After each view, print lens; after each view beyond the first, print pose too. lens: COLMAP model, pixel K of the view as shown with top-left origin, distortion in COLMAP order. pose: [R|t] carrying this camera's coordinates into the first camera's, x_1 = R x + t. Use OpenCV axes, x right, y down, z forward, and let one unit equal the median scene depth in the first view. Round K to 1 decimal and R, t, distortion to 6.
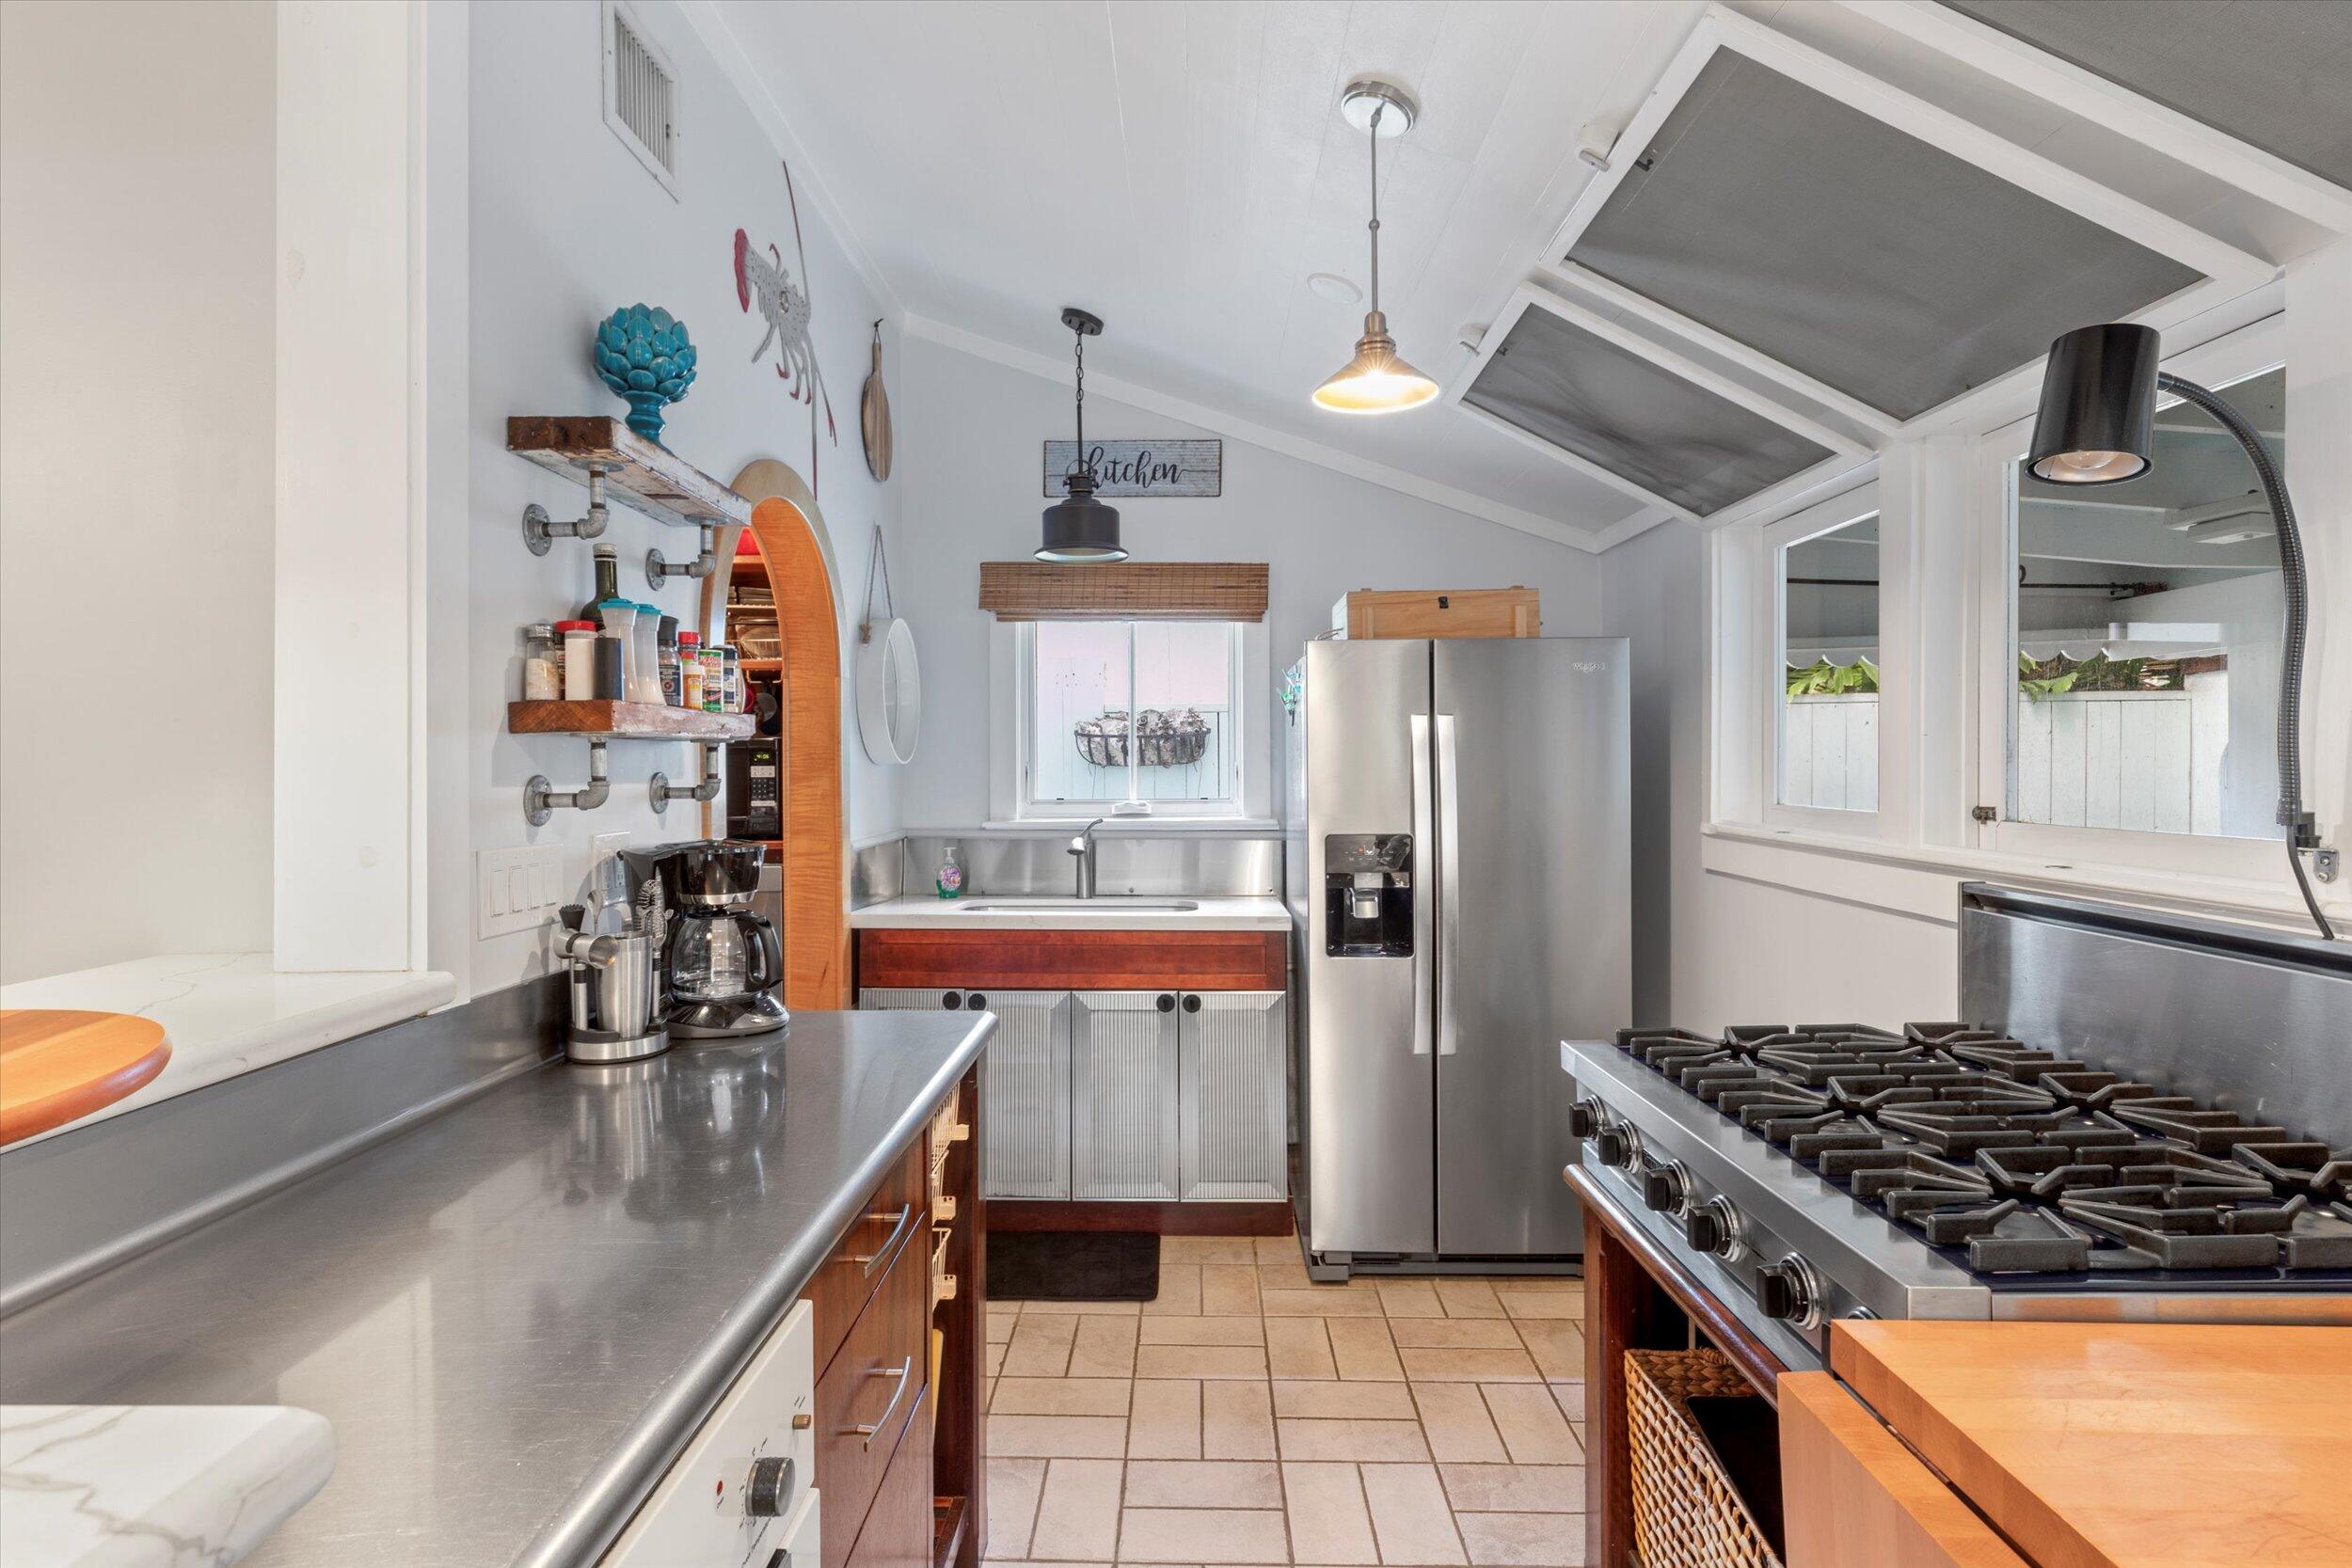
lens RADIAL K [[1191.7, 0, 1174.5], [0, 1191.7, 766.2], [0, 0, 1]] dist [0.004585, -0.000262]
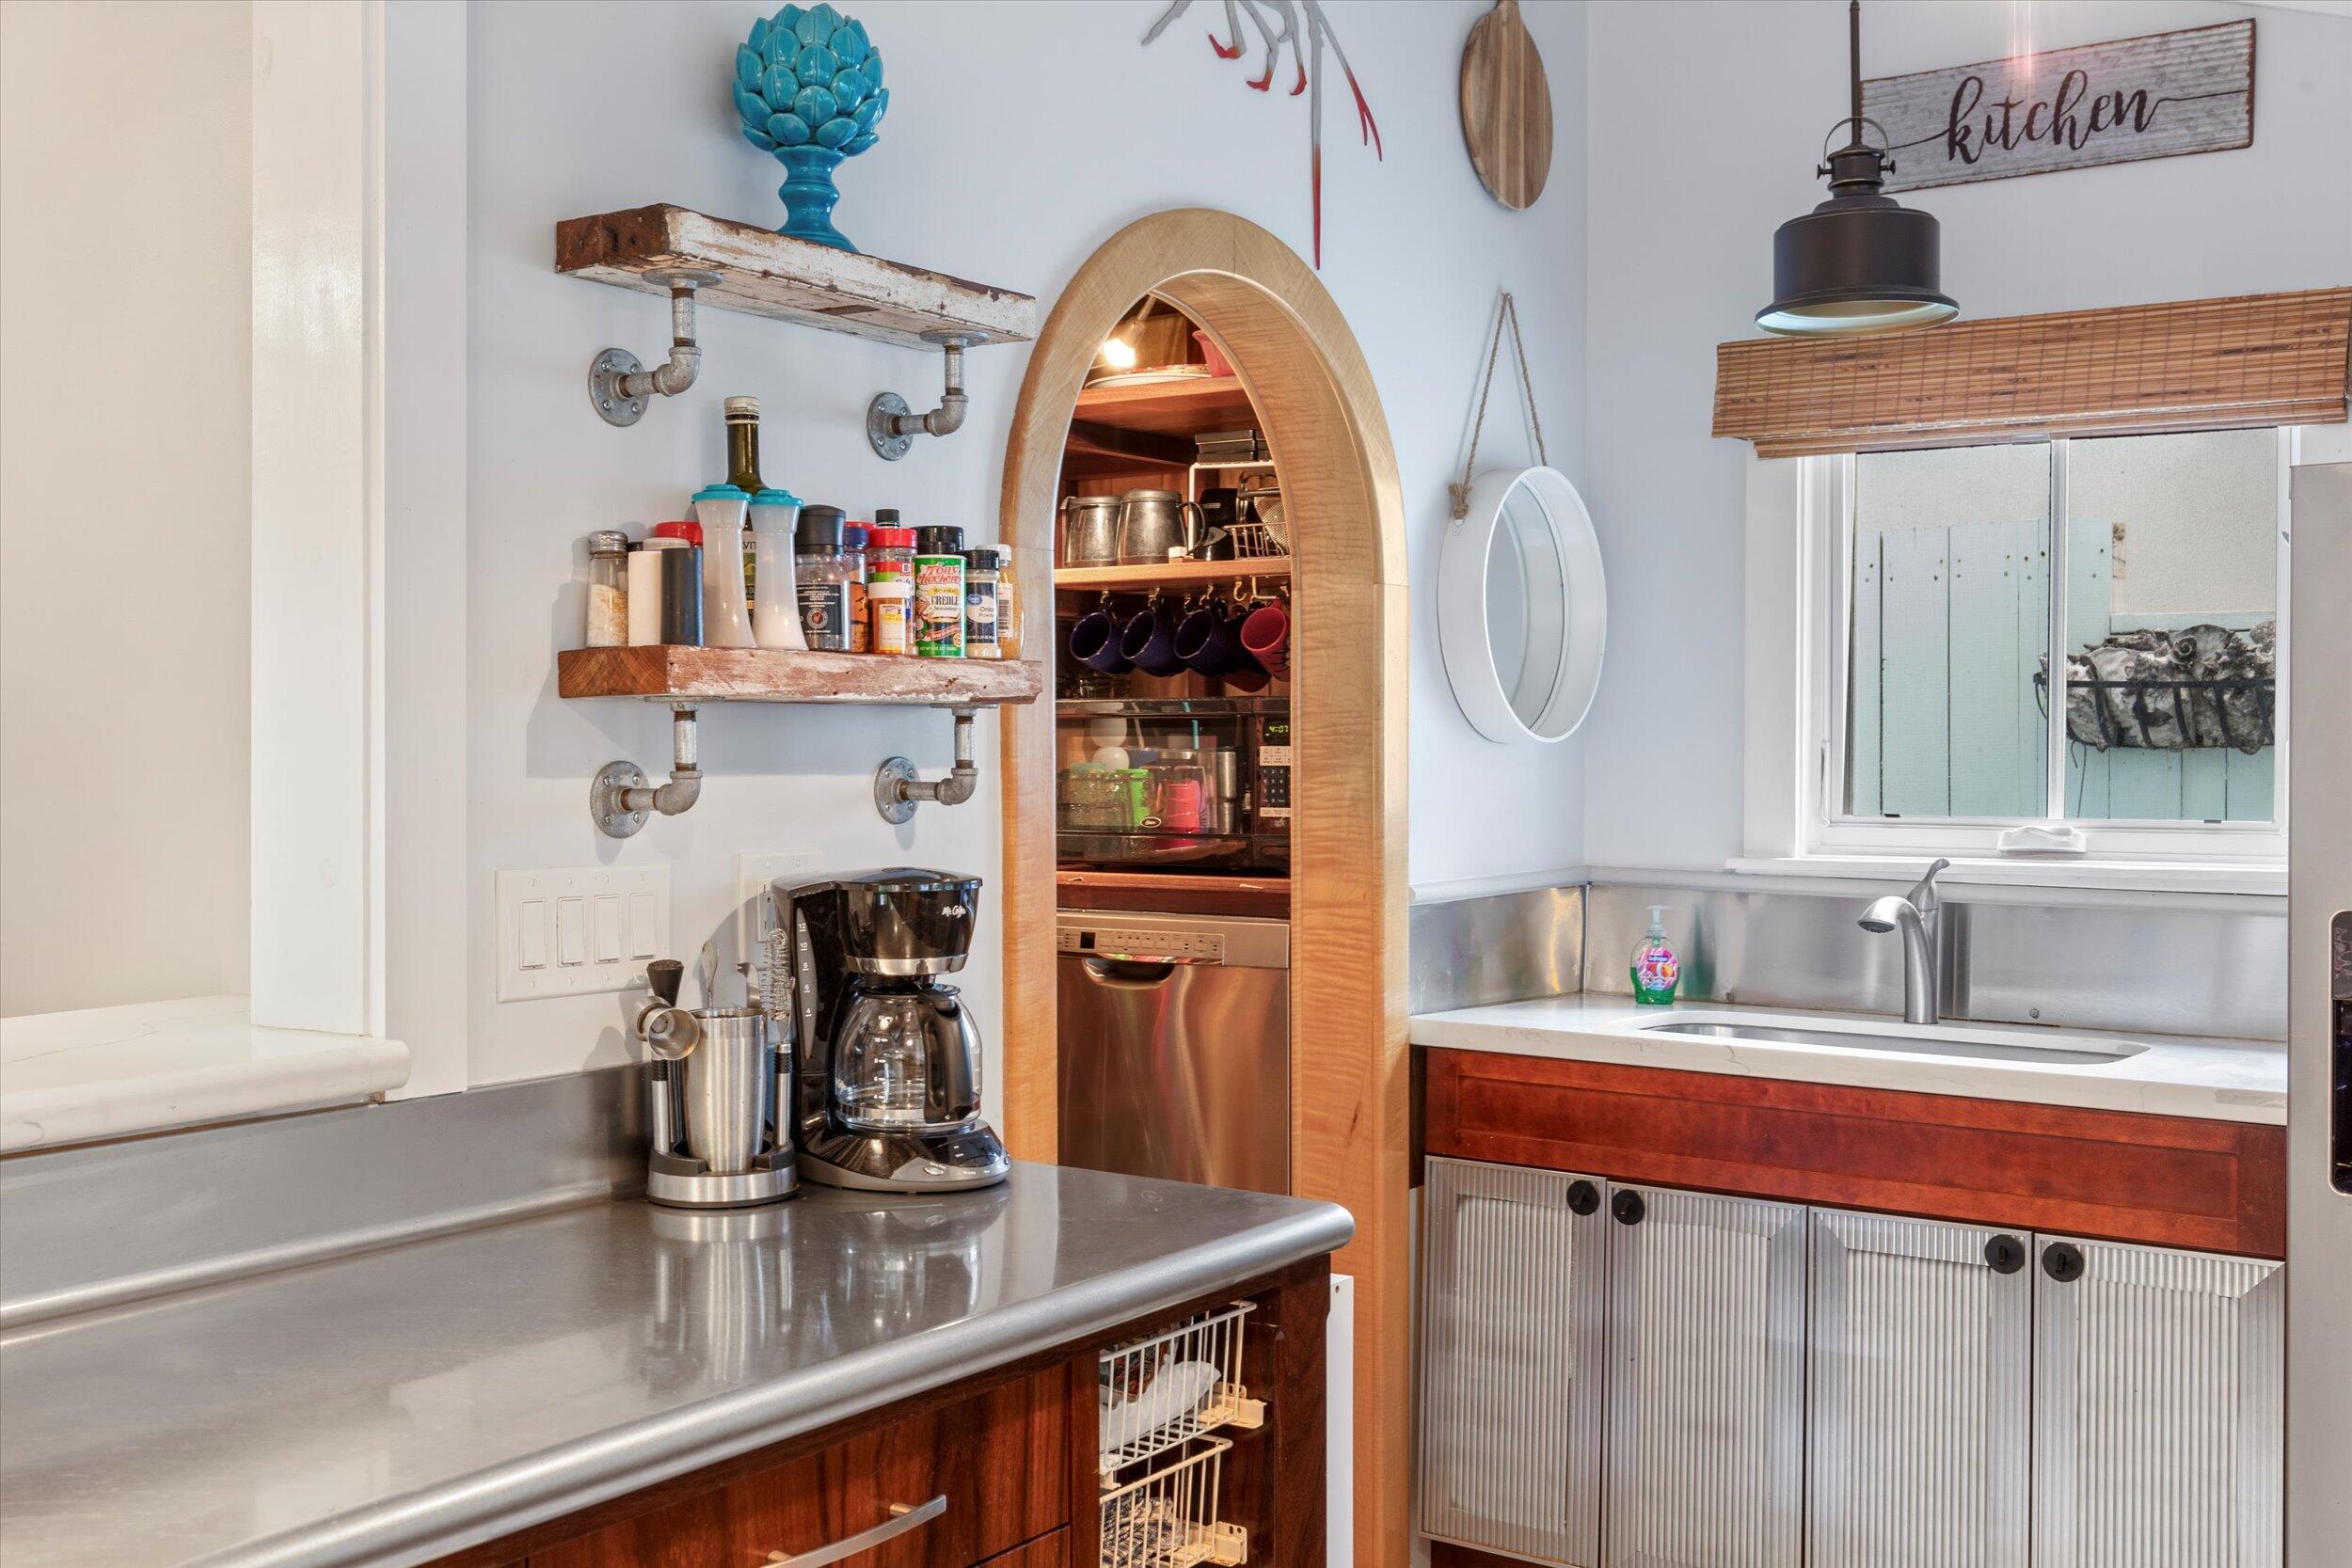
lens RADIAL K [[2357.1, 0, 1176.6], [0, 2357.1, 790.8], [0, 0, 1]] dist [0.012869, 0.000000]
pose [[0.834691, 0.017007, -0.550455, 0.358237], [-0.005684, 0.999736, 0.022270, -0.005238], [0.550689, -0.015460, 0.834568, 0.066116]]
